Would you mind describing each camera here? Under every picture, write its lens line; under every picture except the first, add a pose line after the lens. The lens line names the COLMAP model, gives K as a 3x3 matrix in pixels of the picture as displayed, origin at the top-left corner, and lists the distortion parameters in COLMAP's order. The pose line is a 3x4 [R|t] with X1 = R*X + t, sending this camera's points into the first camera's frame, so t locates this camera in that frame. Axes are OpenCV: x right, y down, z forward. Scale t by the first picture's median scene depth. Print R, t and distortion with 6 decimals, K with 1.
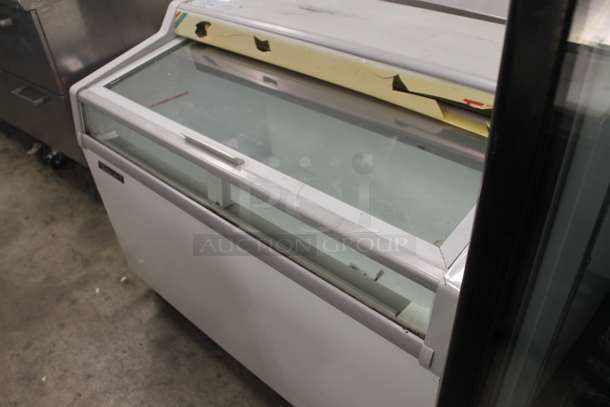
lens RADIAL K [[508.0, 0, 308.2], [0, 508.0, 201.8], [0, 0, 1]] dist [-0.164361, 0.130924]
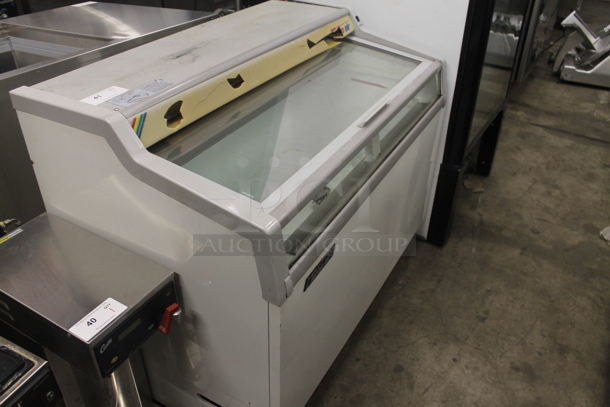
lens RADIAL K [[508.0, 0, 308.2], [0, 508.0, 201.8], [0, 0, 1]] dist [-0.164361, 0.130924]
pose [[-0.233656, -0.489820, 0.839930, -1.125068], [0.591569, 0.613950, 0.522601, -0.617806], [-0.771655, 0.618985, 0.146309, 0.891551]]
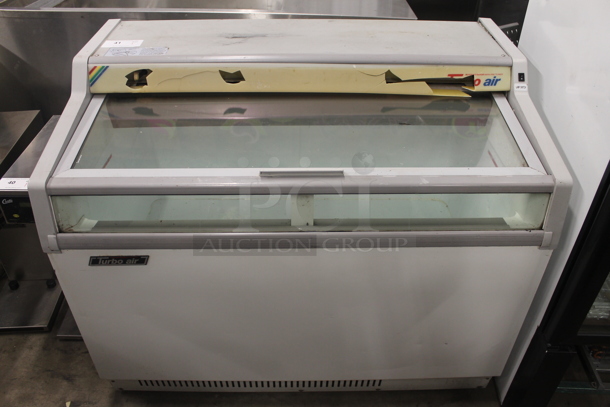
lens RADIAL K [[508.0, 0, 308.2], [0, 508.0, 201.8], [0, 0, 1]] dist [-0.164361, 0.130924]
pose [[0.724924, -0.357198, 0.588978, -0.671717], [0.375740, 0.921686, 0.096508, -0.121541], [-0.577326, 0.151342, 0.802366, 0.136570]]
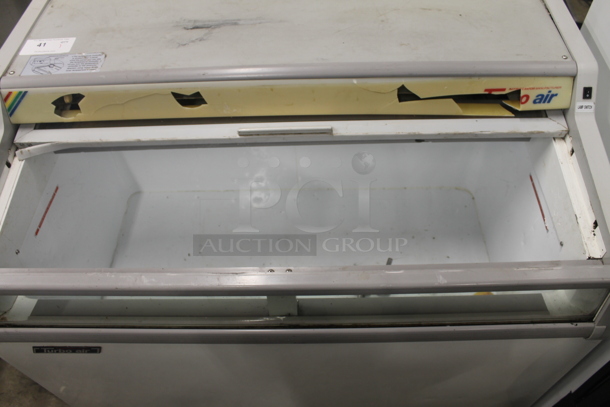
lens RADIAL K [[508.0, 0, 308.2], [0, 508.0, 201.8], [0, 0, 1]] dist [-0.164361, 0.130924]
pose [[0.745428, -0.496639, 0.444620, -0.372511], [0.397498, 0.866624, 0.301591, -0.338265], [-0.535100, -0.048079, 0.843419, 0.263215]]
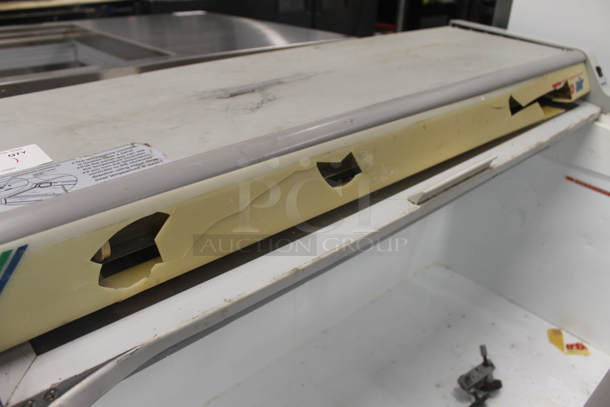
lens RADIAL K [[508.0, 0, 308.2], [0, 508.0, 201.8], [0, 0, 1]] dist [-0.164361, 0.130924]
pose [[0.089158, -0.420647, 0.902833, -0.502816], [0.573839, 0.762580, 0.298632, -0.441486], [-0.814101, 0.491455, 0.309374, 0.905129]]
